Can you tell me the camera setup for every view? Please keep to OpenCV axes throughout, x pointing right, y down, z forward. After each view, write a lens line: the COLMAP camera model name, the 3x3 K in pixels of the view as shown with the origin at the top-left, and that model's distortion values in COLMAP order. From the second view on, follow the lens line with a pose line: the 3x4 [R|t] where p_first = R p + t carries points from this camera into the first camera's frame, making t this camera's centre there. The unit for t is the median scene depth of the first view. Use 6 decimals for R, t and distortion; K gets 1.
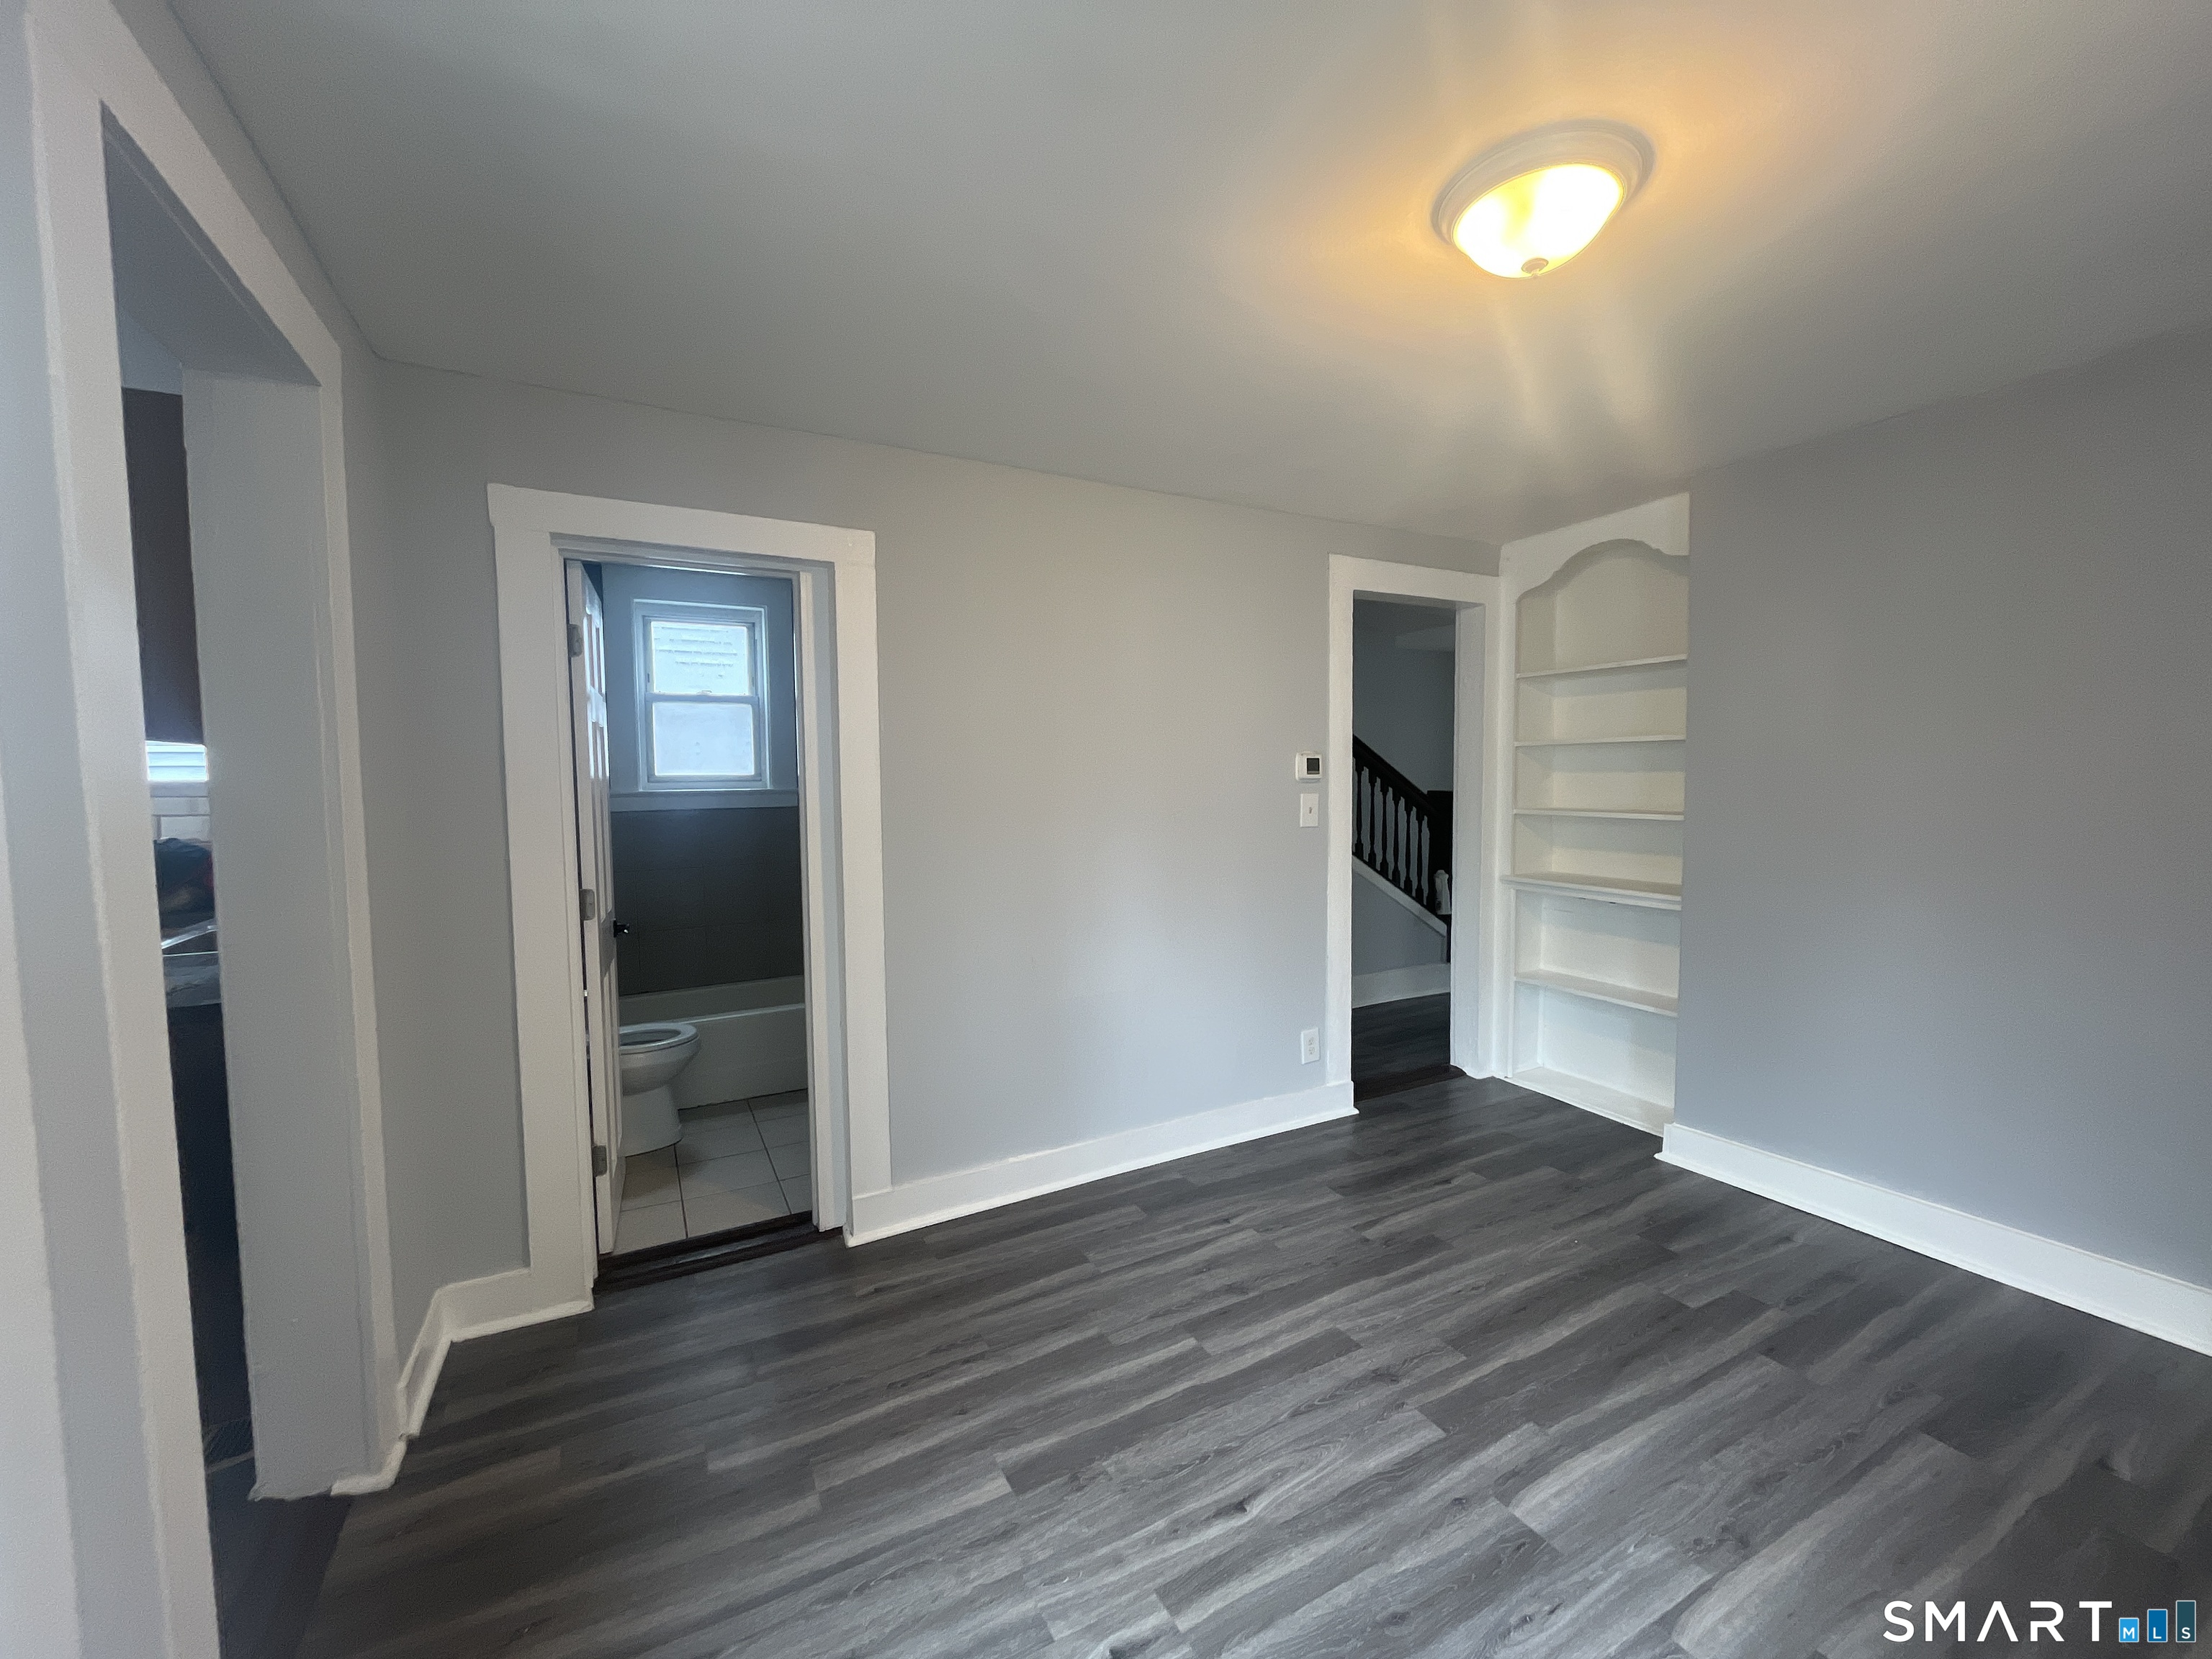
lens RADIAL K [[901.3, 0, 1106.0], [0, 901.3, 829.5], [0, 0, 1]] dist [-0.003405, -0.000010]
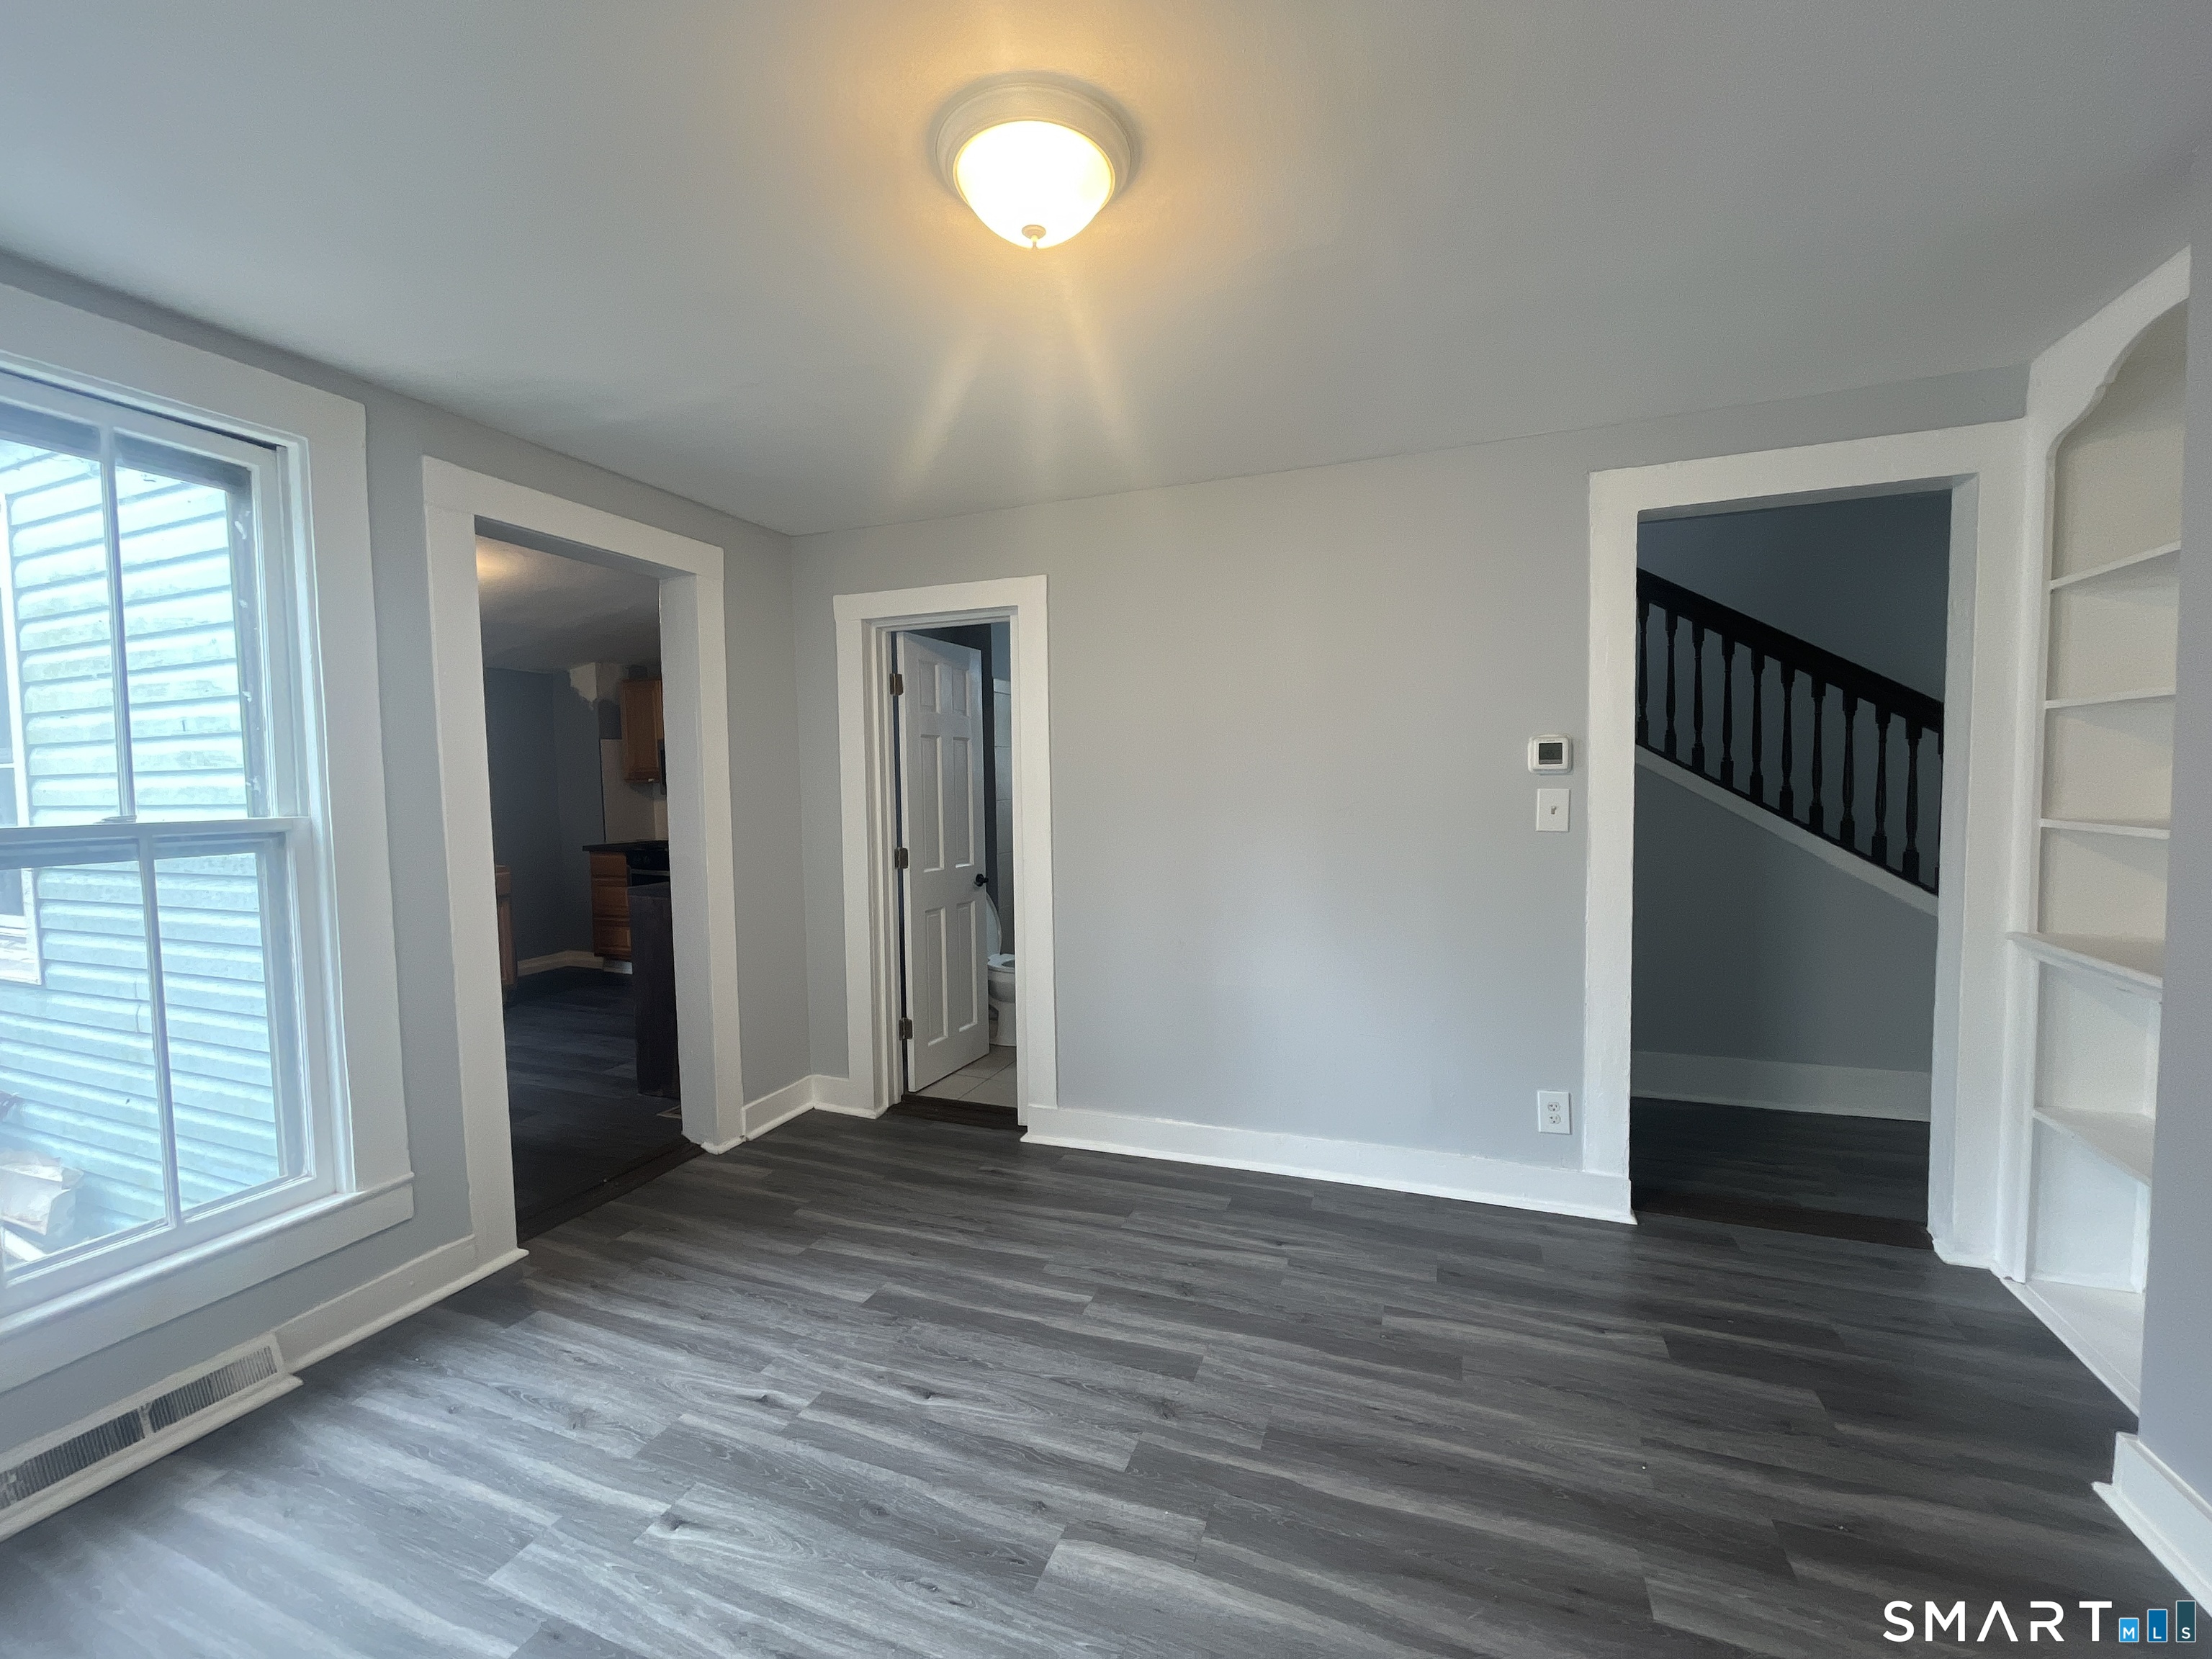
lens RADIAL K [[901.3, 0, 1106.0], [0, 901.3, 829.5], [0, 0, 1]] dist [-0.003405, -0.000010]
pose [[0.643875, 0.041658, -0.763996, 0.916824], [-0.034476, 0.999082, 0.025420, -0.017572], [0.764353, 0.009972, 0.644721, 0.323900]]
